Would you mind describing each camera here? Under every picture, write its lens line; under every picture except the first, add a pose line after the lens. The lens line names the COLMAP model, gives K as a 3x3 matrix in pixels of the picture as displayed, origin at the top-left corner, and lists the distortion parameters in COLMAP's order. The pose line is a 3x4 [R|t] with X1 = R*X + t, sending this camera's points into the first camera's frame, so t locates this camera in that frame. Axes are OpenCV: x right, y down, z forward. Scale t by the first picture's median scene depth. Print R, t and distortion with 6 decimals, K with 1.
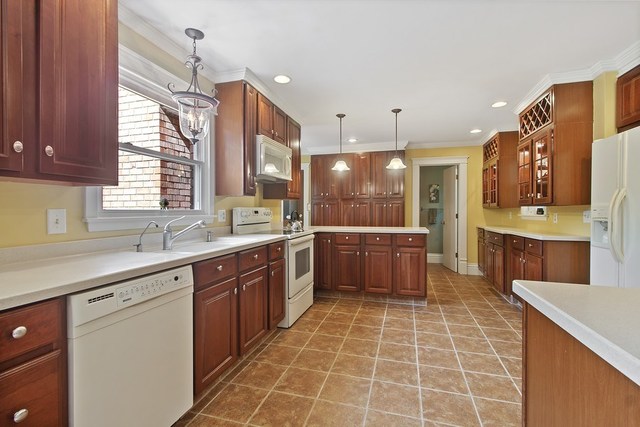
lens RADIAL K [[295.0, 0, 320.7], [0, 295.0, 212.4], [0, 0, 1]] dist [0.005104, 0.000930]
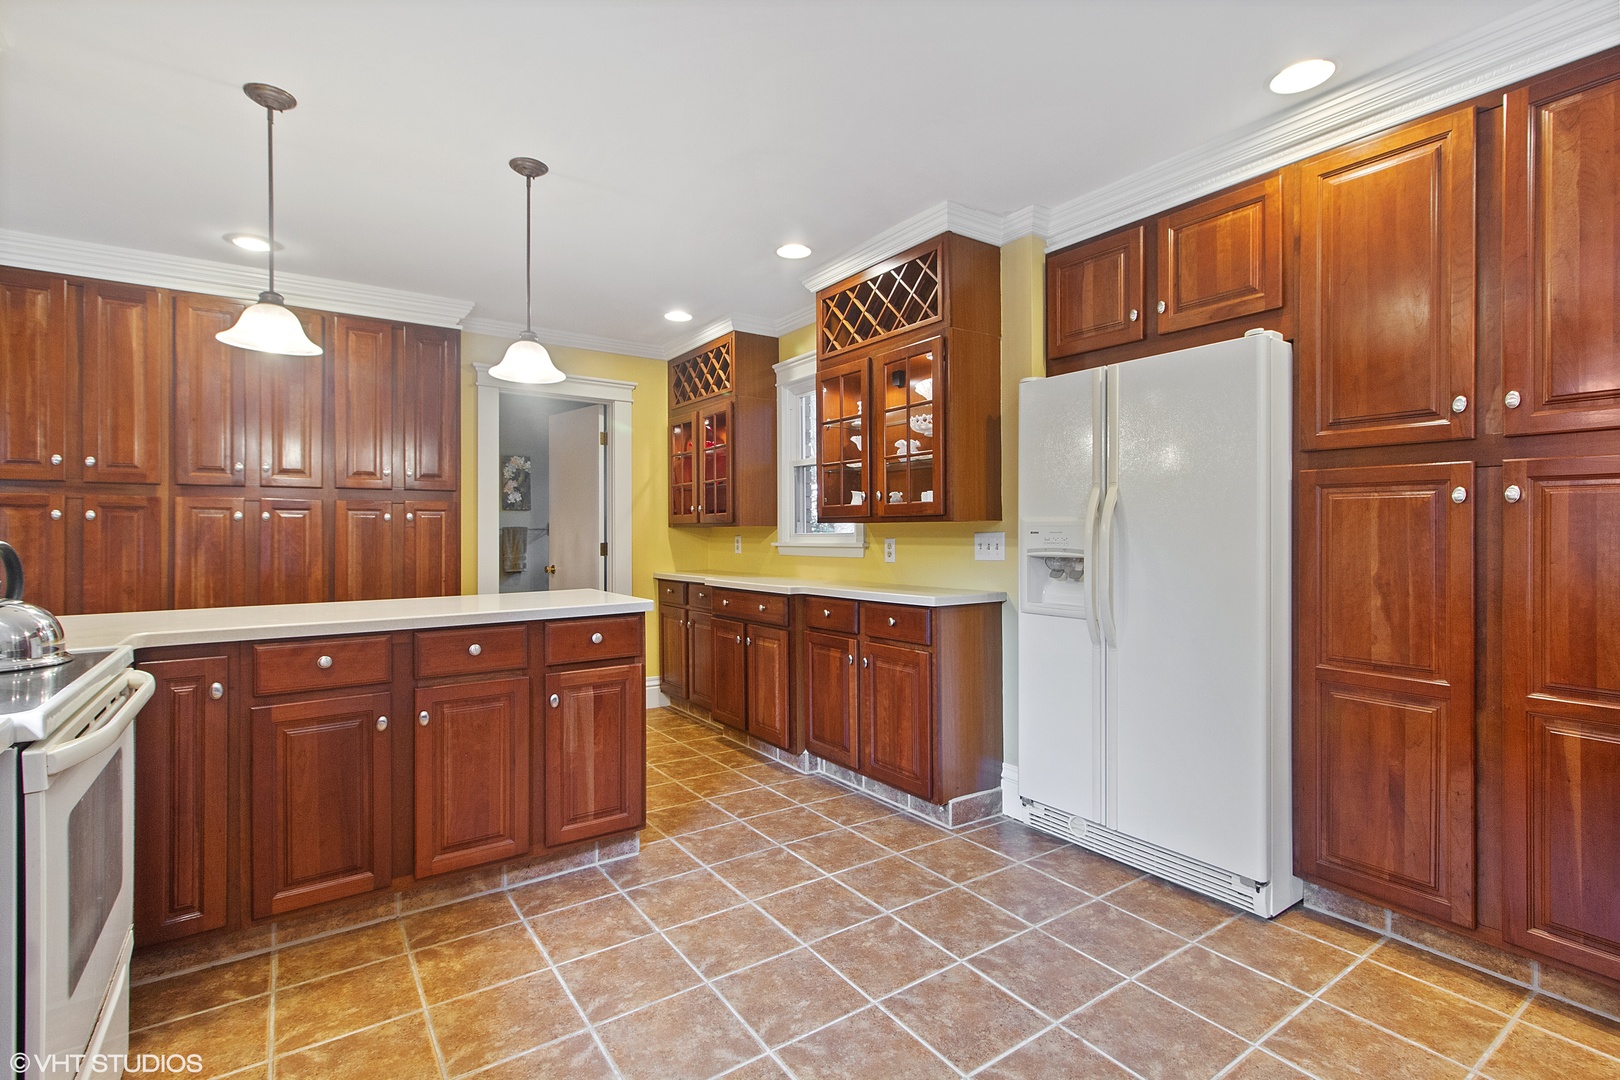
lens RADIAL K [[746.6, 0, 809.5], [0, 746.6, 531.5], [0, 0, 1]] dist [0.005104, 0.000930]
pose [[0.629916, -0.001855, 0.776661, -0.120000], [0.007776, 0.999962, -0.003918, -0.005492], [-0.776624, 0.008507, 0.629907, 0.387339]]
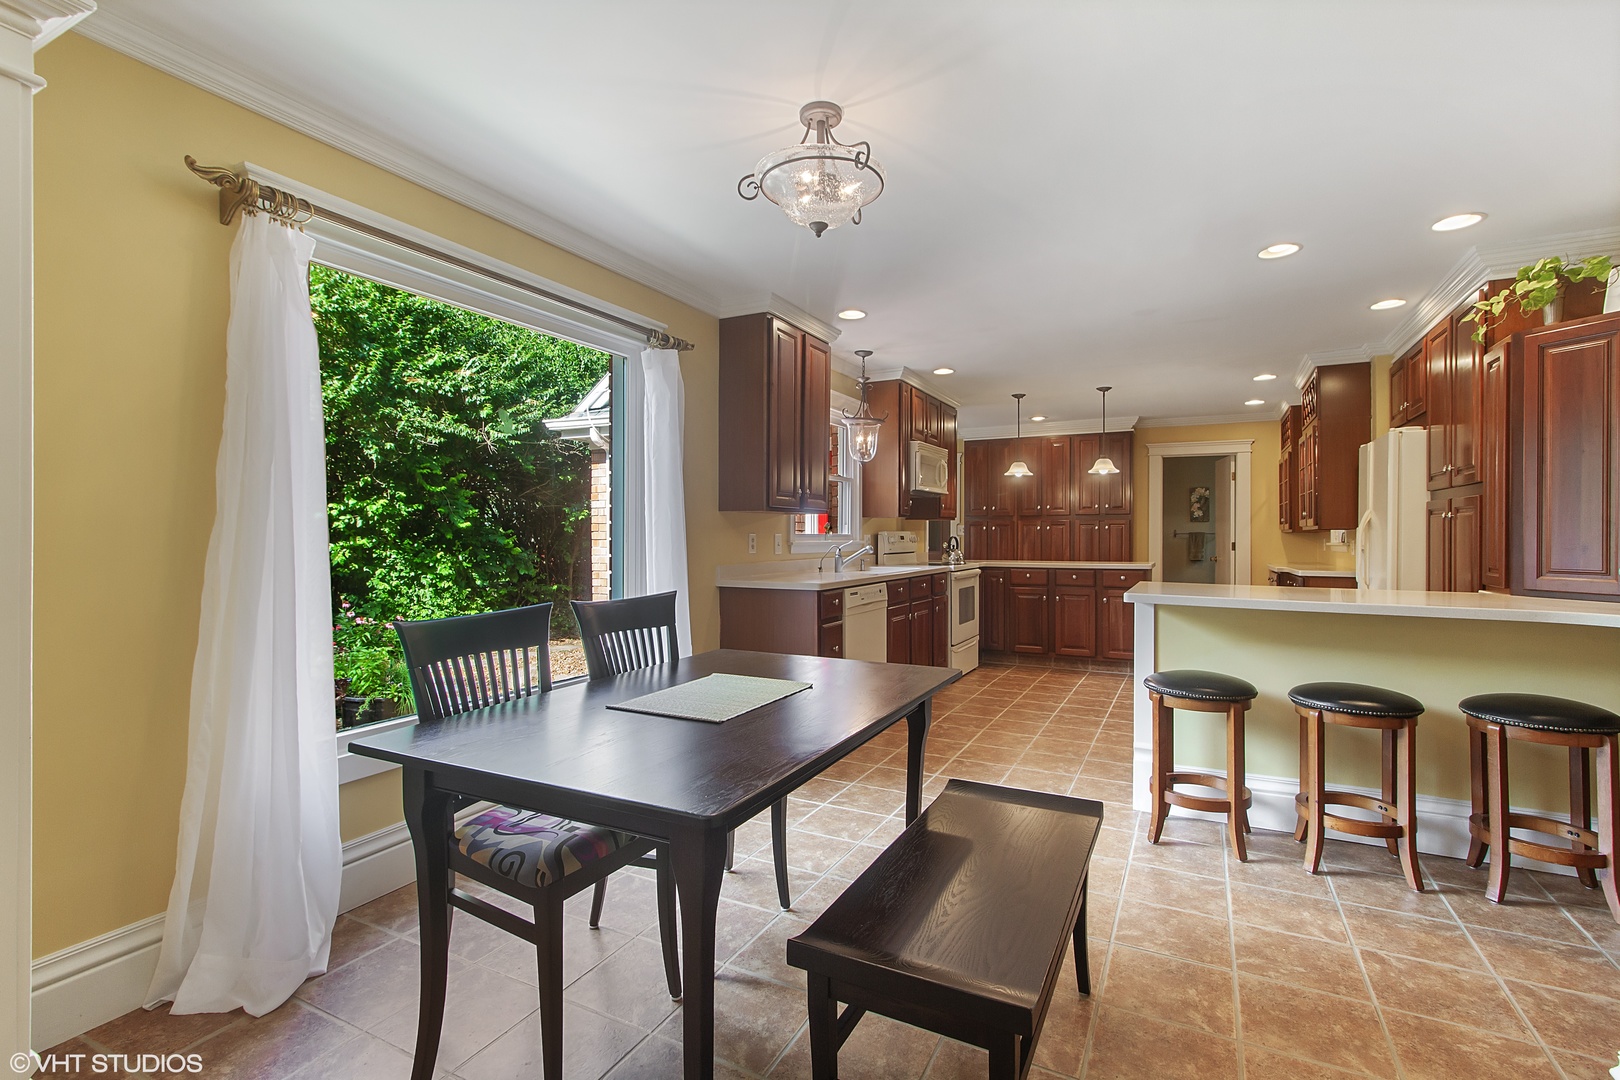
lens RADIAL K [[746.6, 0, 807.7], [0, 746.6, 534.2], [0, 0, 1]] dist [0.005104, 0.000930]
pose [[0.979769, 0.001997, -0.200121, -0.069525], [-0.003923, 0.999950, -0.009230, 0.008624], [0.200092, 0.009829, 0.979728, -0.856823]]
